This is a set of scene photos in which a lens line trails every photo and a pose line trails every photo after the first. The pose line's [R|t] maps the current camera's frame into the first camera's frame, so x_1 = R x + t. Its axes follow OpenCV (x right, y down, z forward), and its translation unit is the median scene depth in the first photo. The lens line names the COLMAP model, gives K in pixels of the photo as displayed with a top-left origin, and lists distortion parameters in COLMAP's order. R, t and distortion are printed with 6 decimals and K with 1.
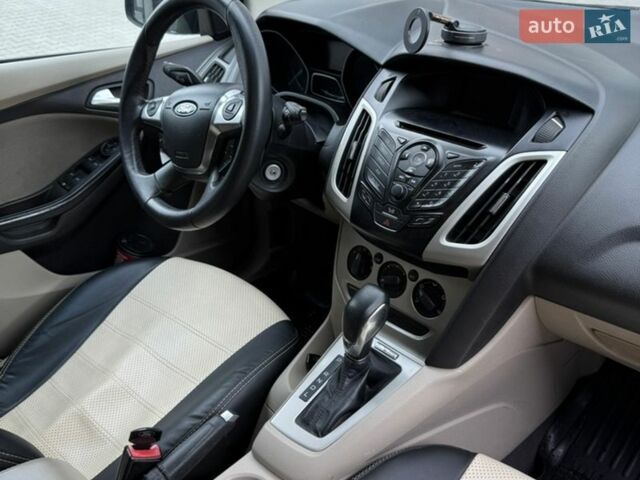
lens RADIAL K [[602.7, 0, 320.0], [0, 602.7, 240.0], [0, 0, 1]] dist [0.177450, -0.405650]
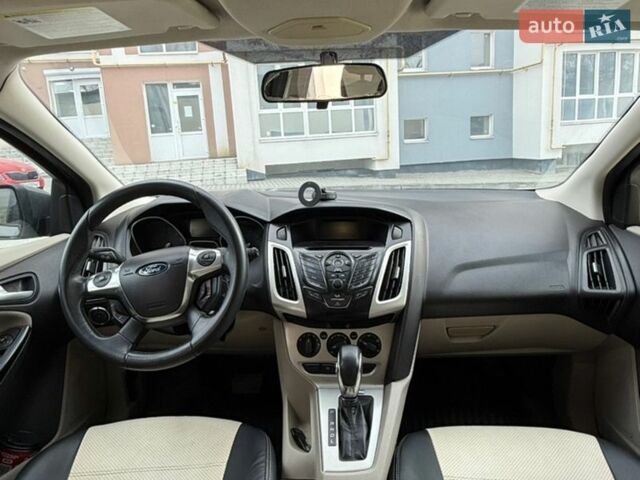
lens RADIAL K [[446.1, 0, 320.0], [0, 446.1, 240.0], [0, 0, 1]] dist [0.002630, 0.000963]
pose [[0.734258, -0.127861, 0.666721, -0.641310], [0.339663, 0.919529, -0.197727, 0.029778], [-0.587788, 0.371643, 0.718601, 0.137019]]
